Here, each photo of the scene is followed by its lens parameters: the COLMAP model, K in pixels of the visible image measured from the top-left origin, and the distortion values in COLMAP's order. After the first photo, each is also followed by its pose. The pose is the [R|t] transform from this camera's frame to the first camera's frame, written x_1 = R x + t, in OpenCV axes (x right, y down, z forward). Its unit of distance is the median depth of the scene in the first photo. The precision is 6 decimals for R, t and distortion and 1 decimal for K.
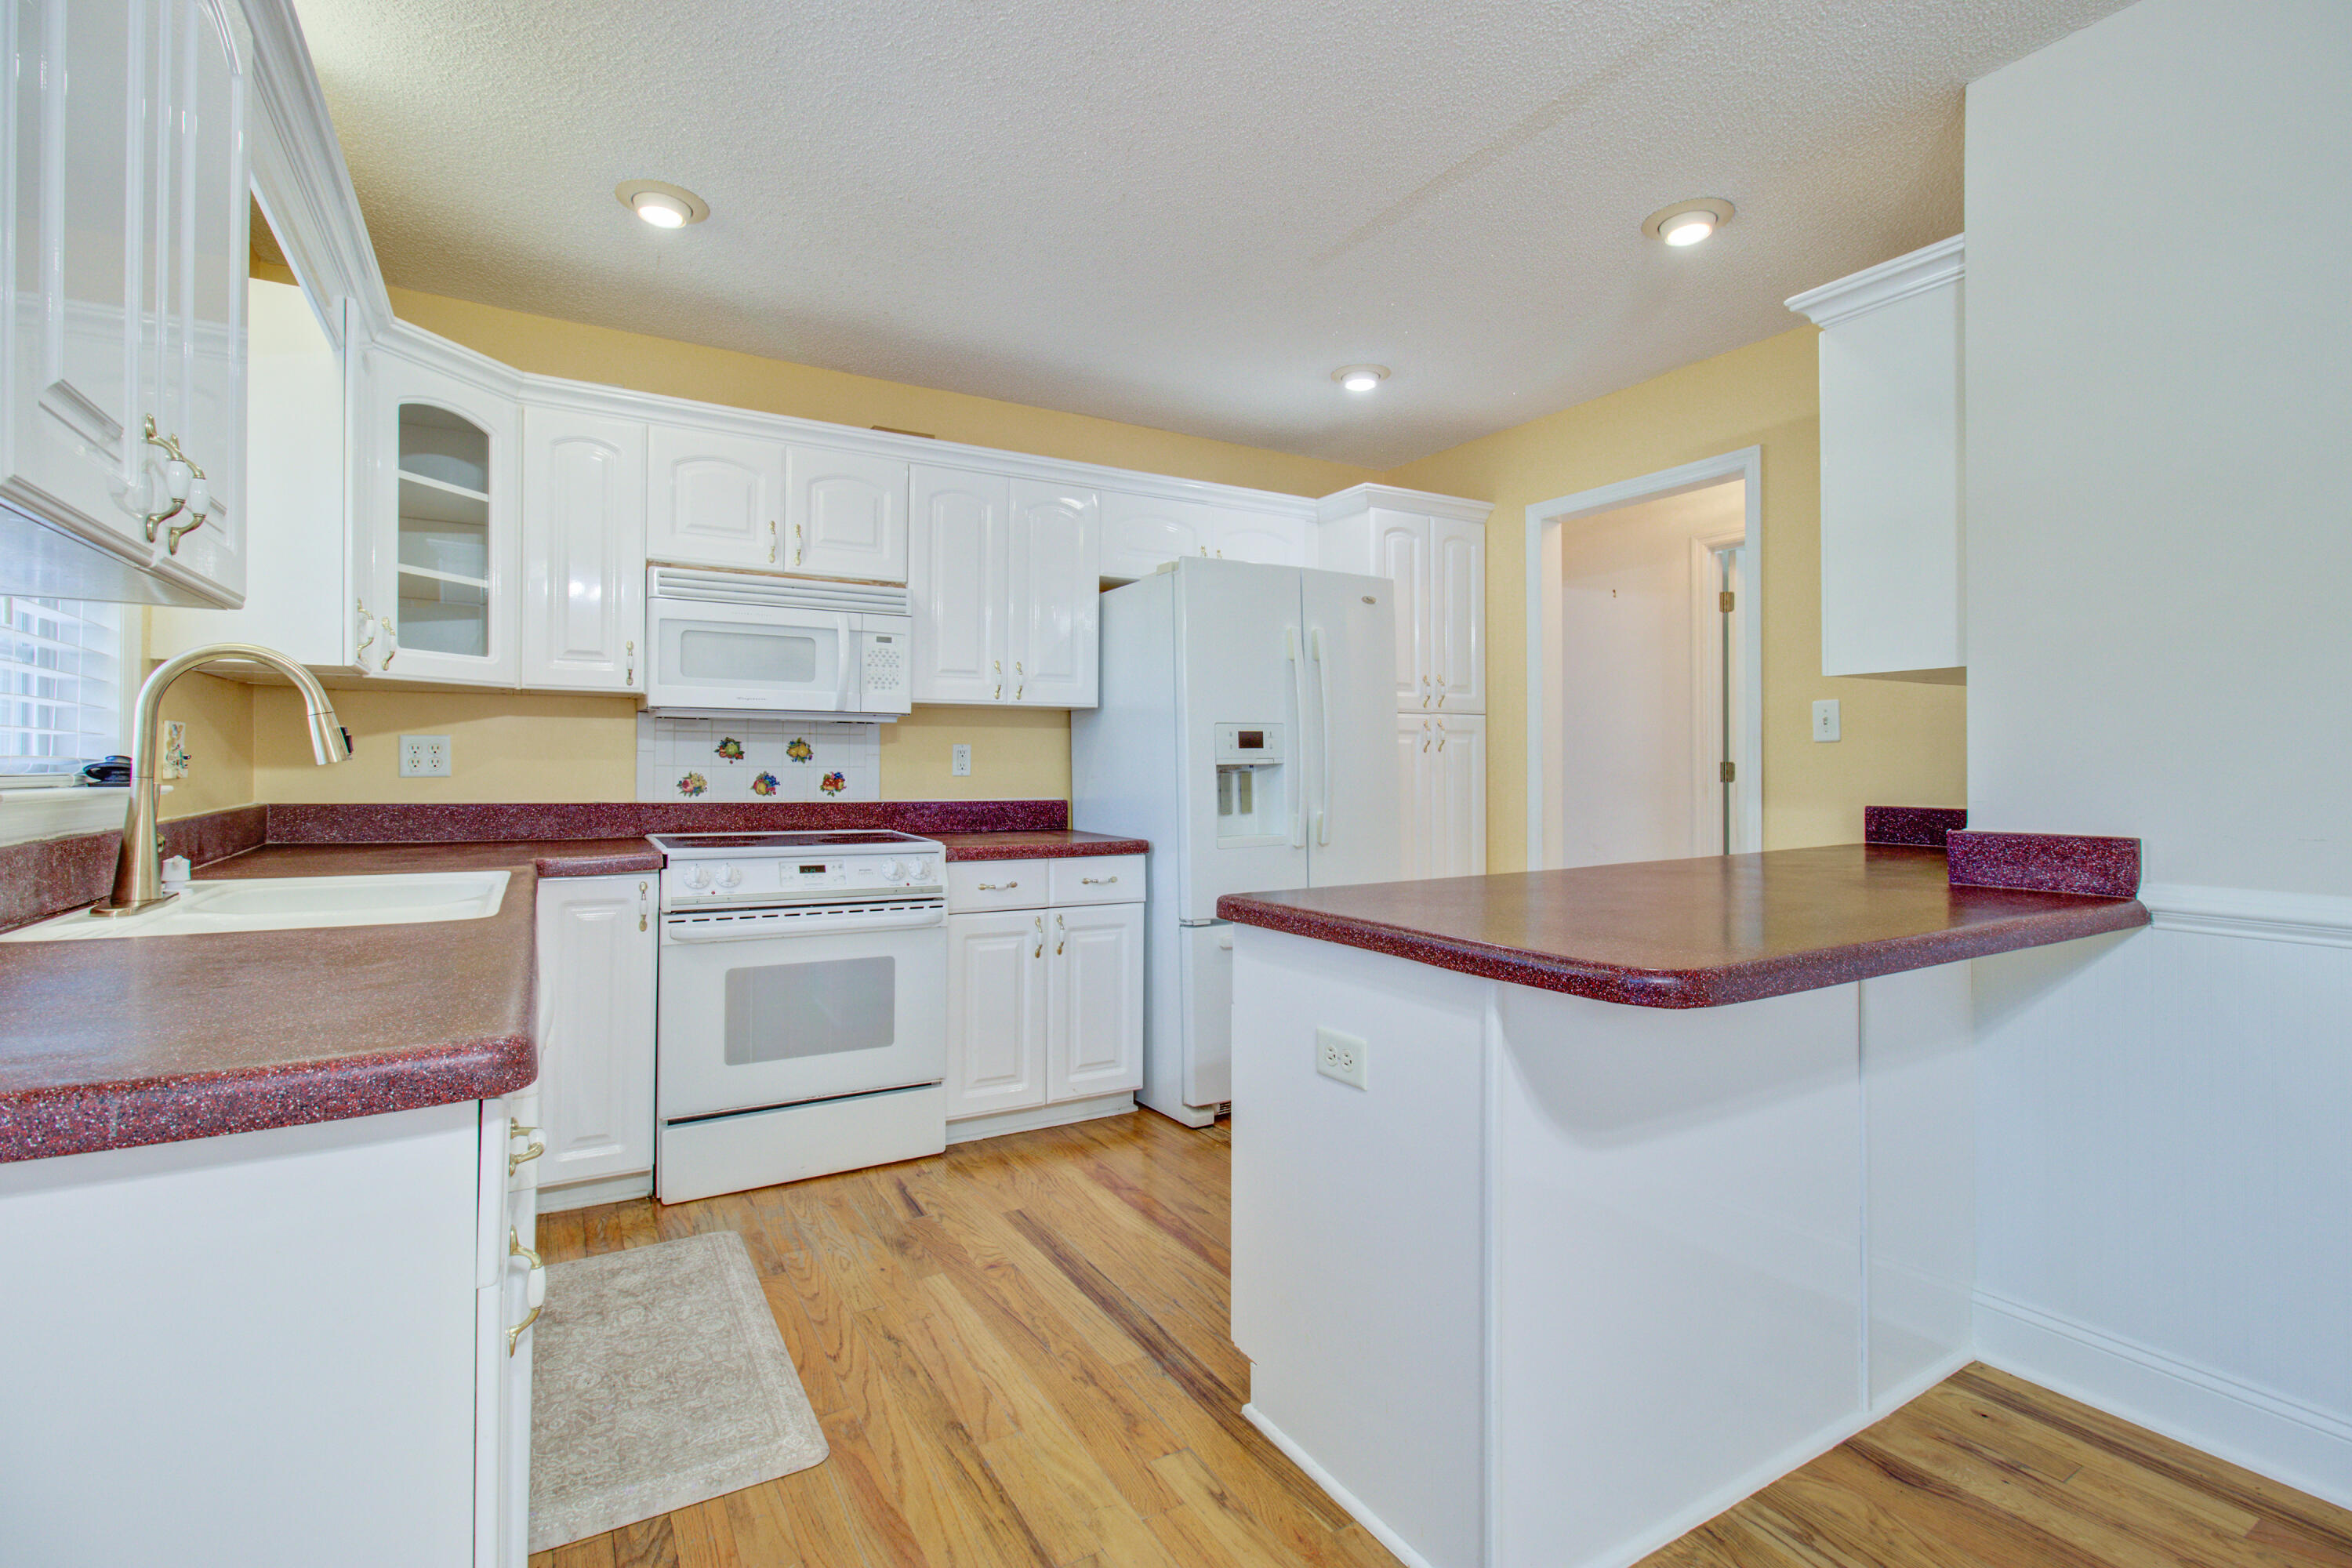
lens RADIAL K [[1092.3, 0, 1215.9], [0, 1092.3, 751.9], [0, 0, 1]] dist [-0.015746, 0.000579]
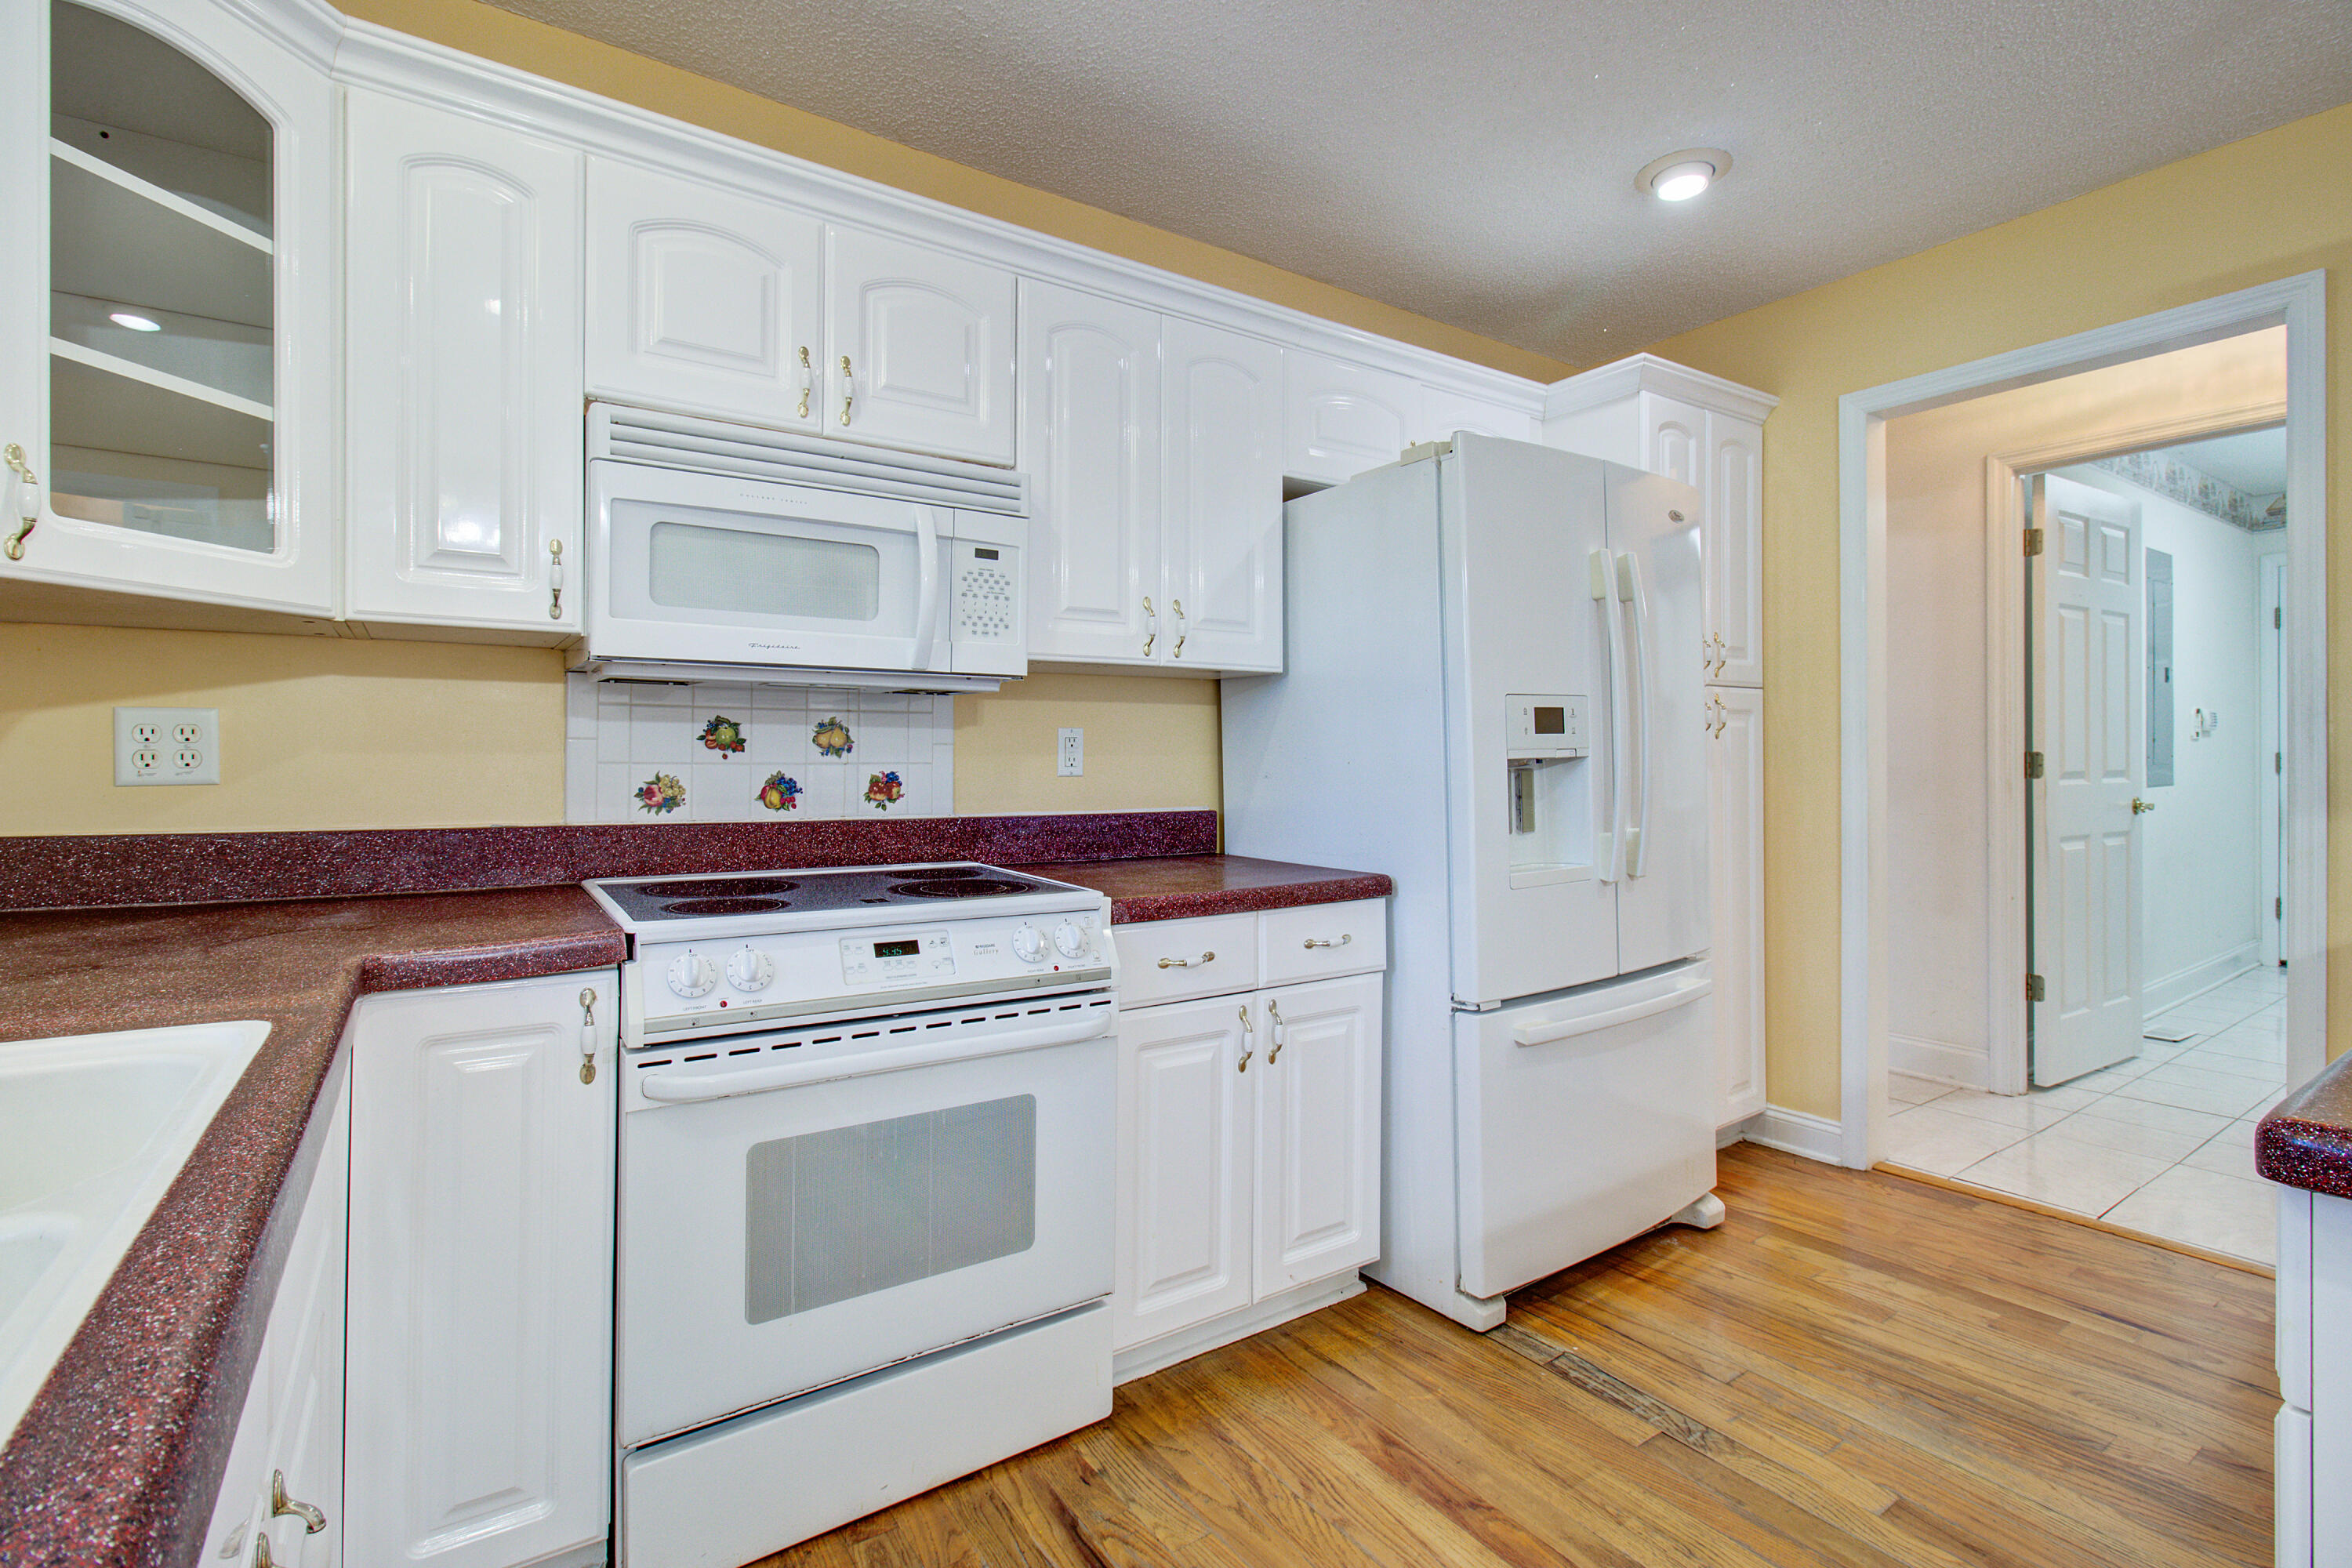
lens RADIAL K [[1092.3, 0, 1215.9], [0, 1092.3, 751.9], [0, 0, 1]] dist [-0.015746, 0.000579]
pose [[0.998184, -0.002607, 0.060175, -0.215359], [0.002171, 0.999971, 0.007317, 0.003071], [-0.060193, -0.007174, 0.998161, 0.388937]]
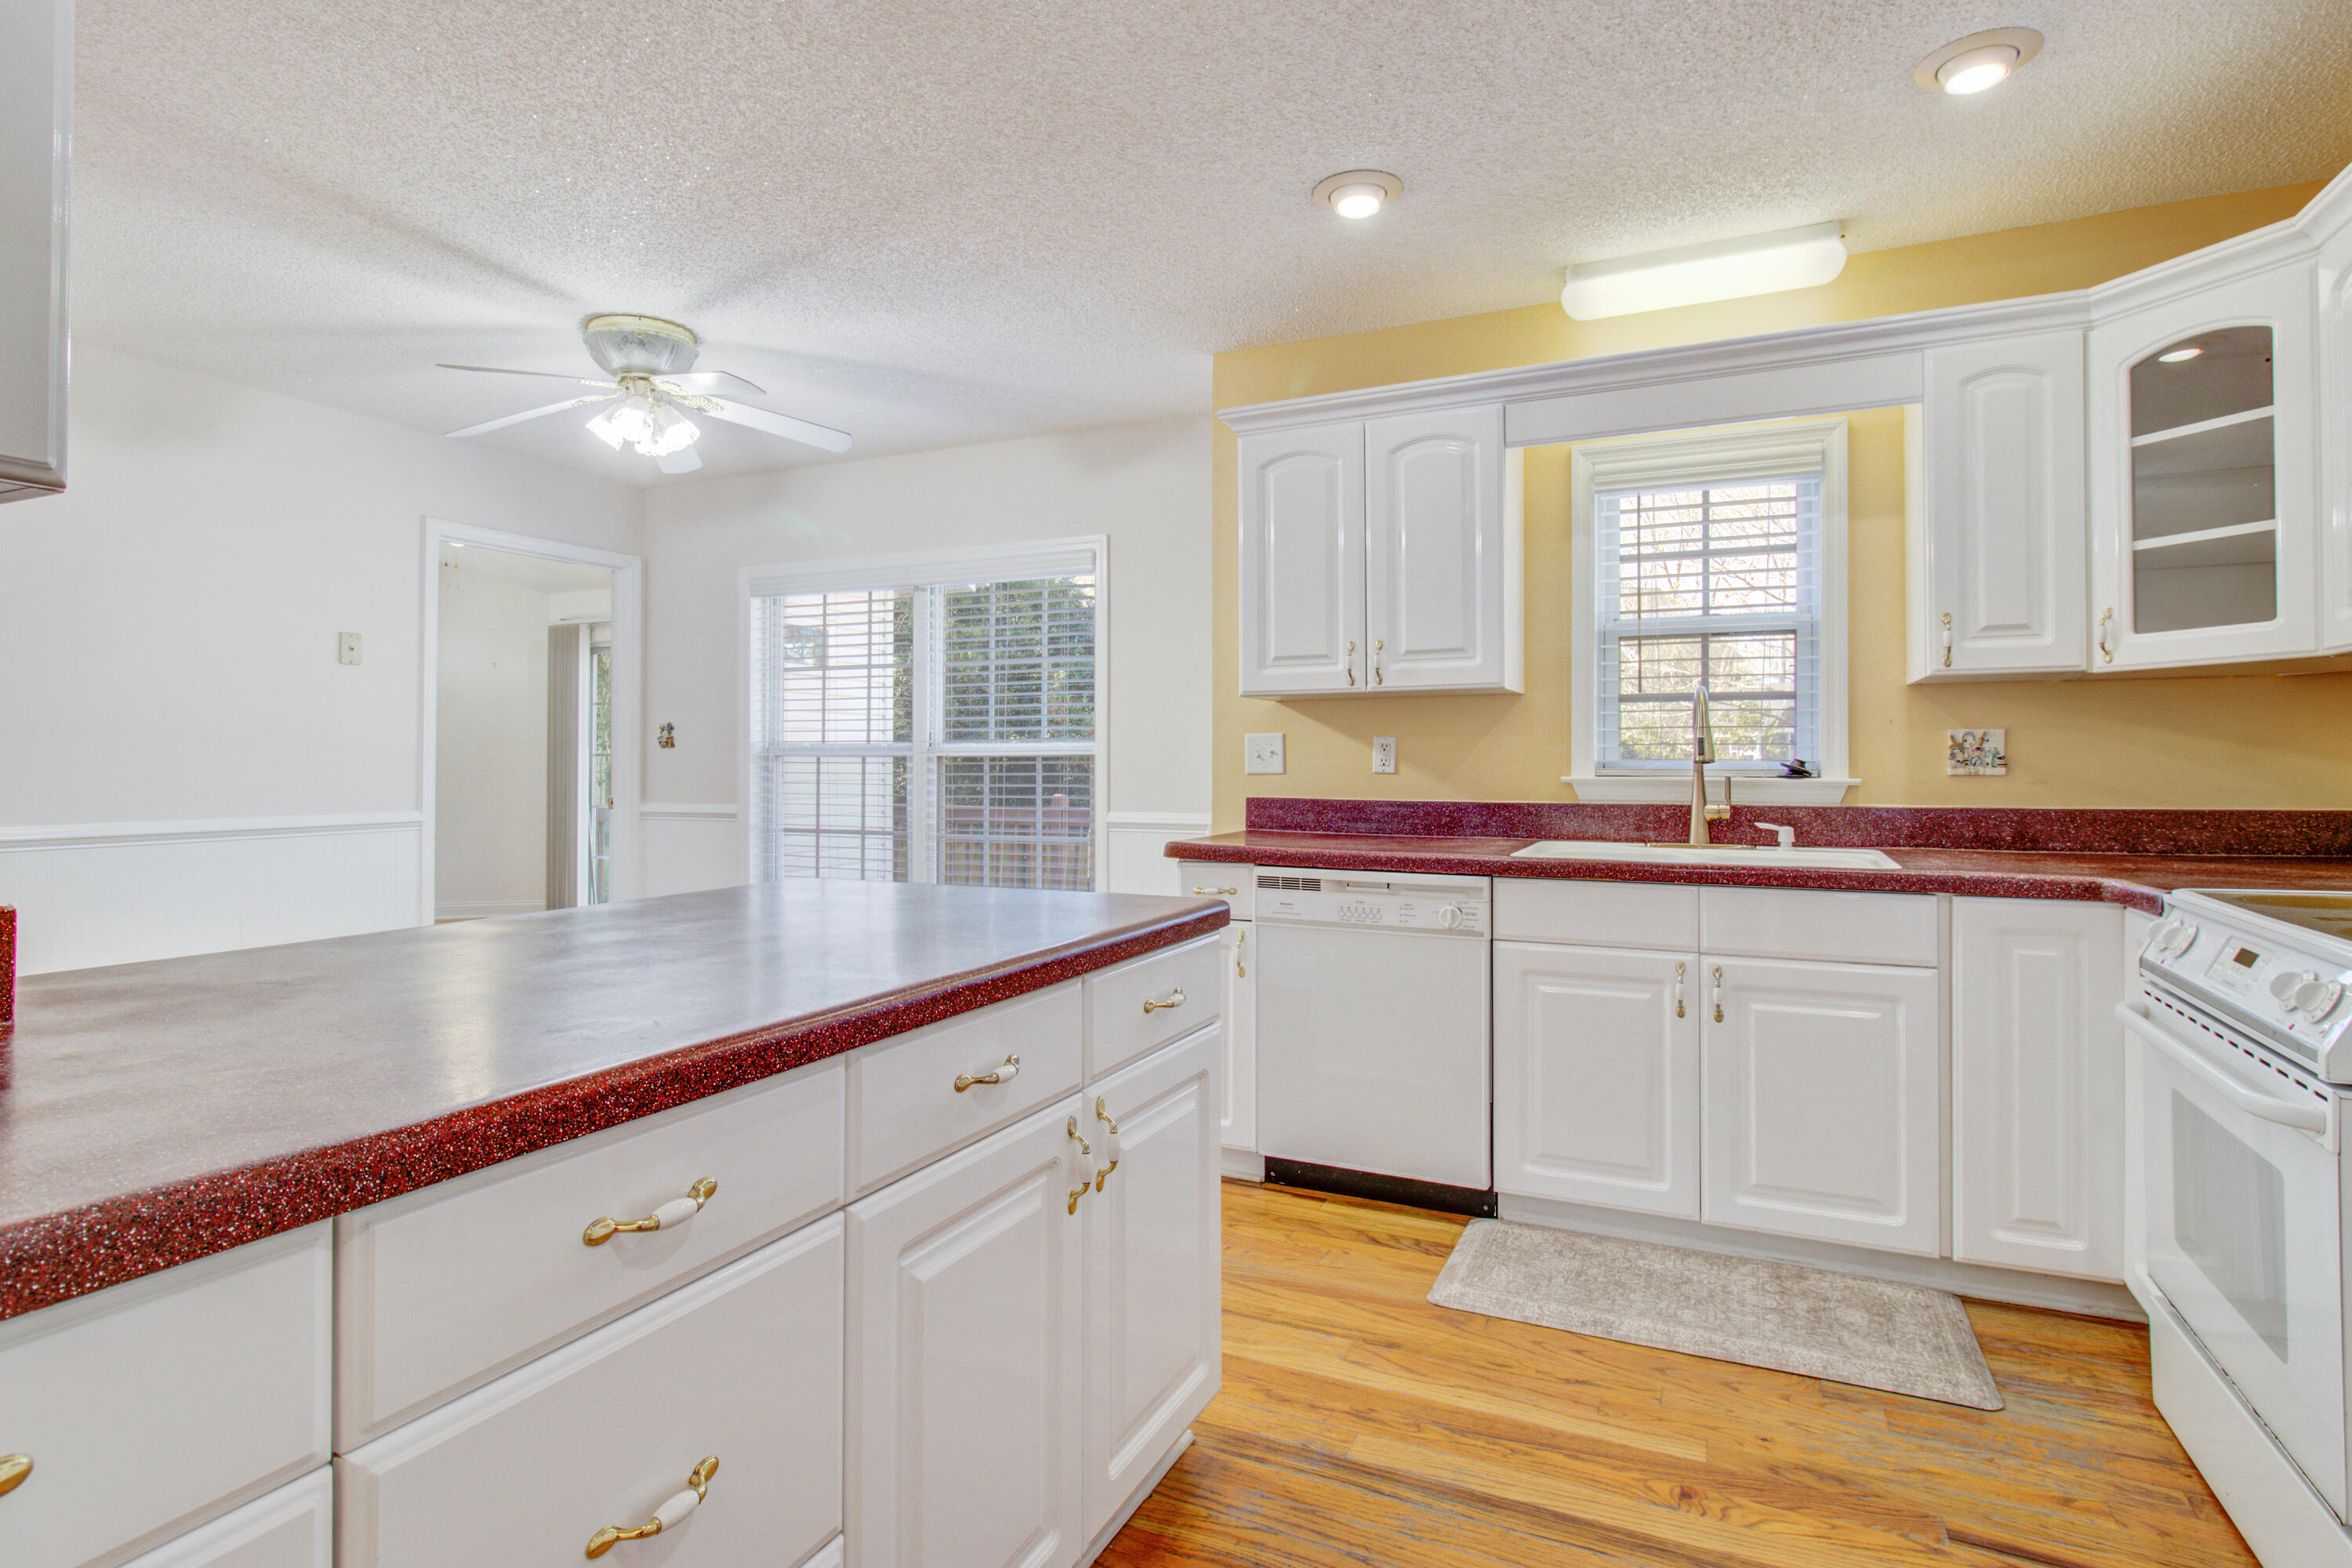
lens RADIAL K [[1157.4, 0, 1204.6], [0, 1157.4, 779.2], [0, 0, 1]] dist [0.001618, -0.000047]
pose [[-0.830660, 0.004309, -0.556764, 0.333117], [0.002936, 0.999990, 0.003360, 0.014536], [0.556773, 0.001156, -0.830664, 1.063691]]
